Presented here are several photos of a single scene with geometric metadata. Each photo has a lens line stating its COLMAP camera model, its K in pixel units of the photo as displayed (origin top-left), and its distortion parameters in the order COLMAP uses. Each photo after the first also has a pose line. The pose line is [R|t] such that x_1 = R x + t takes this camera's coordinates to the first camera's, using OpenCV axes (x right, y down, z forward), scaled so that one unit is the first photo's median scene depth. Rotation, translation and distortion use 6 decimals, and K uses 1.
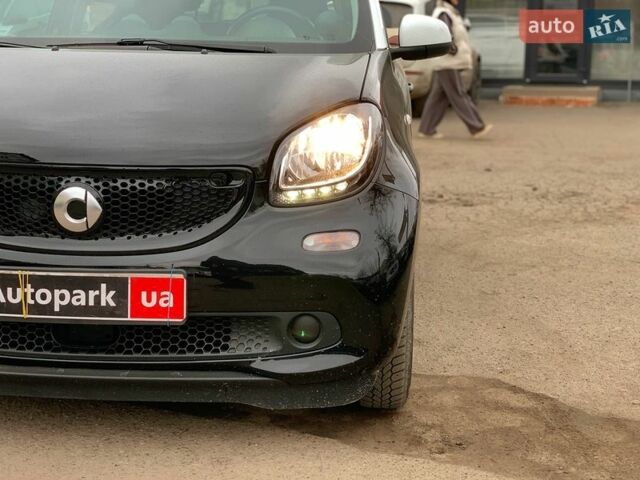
lens RADIAL K [[959.7, 0, 317.2], [0, 959.7, 230.0], [0, 0, 1]] dist [0.119431, -0.387405]
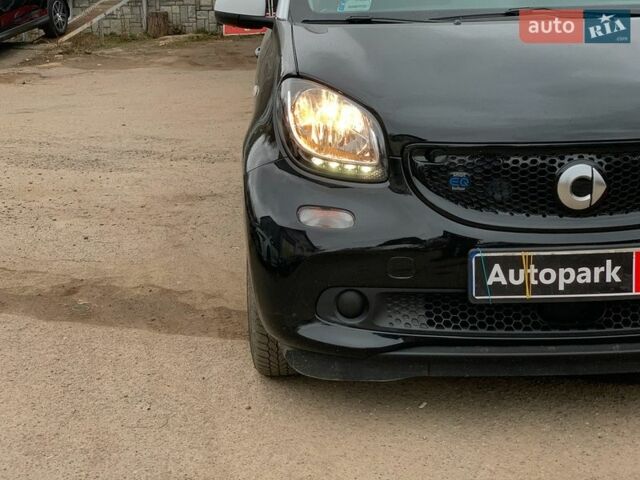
lens RADIAL K [[959.7, 0, 317.2], [0, 959.7, 230.0], [0, 0, 1]] dist [0.119431, -0.387405]
pose [[0.994775, -0.062204, 0.080951, -0.595168], [0.057951, 0.996865, 0.053874, -0.045949], [-0.084049, -0.048901, 0.995261, 0.031862]]
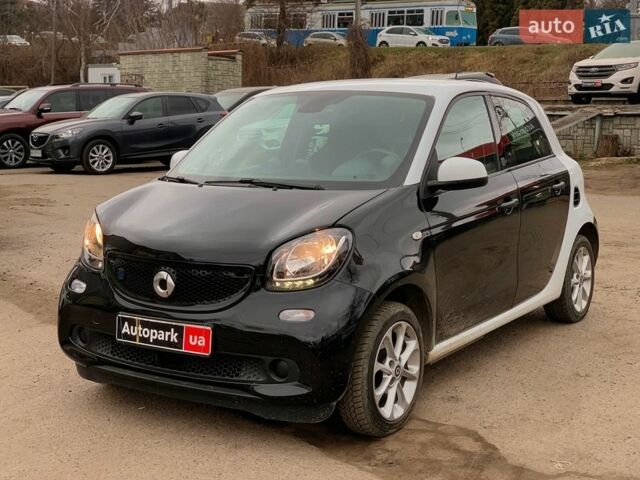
lens RADIAL K [[959.7, 0, 317.2], [0, 959.7, 230.0], [0, 0, 1]] dist [0.119431, -0.387405]
pose [[0.874356, 0.041344, -0.483521, 0.821018], [-0.074261, 0.996028, -0.049121, -0.053711], [0.479570, 0.078856, 0.873953, -0.389113]]
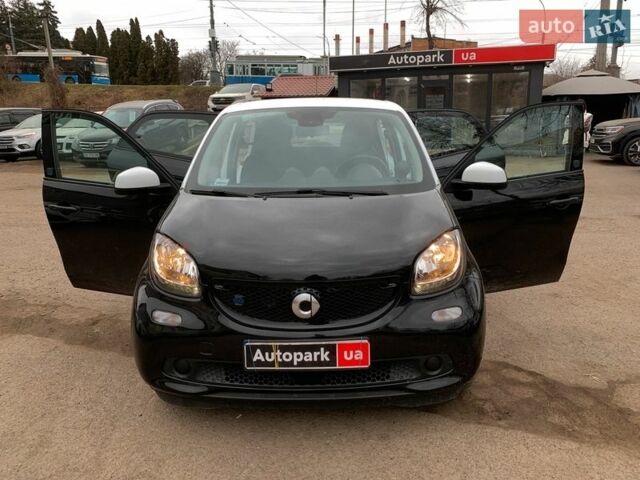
lens RADIAL K [[497.7, 0, 328.0], [0, 497.7, 229.0], [0, 0, 1]] dist [0.003430, -0.004632]
pose [[0.996875, -0.045105, 0.064855, -0.257293], [0.043254, 0.998624, 0.029667, -0.181724], [-0.066104, -0.026769, 0.997454, 0.114445]]
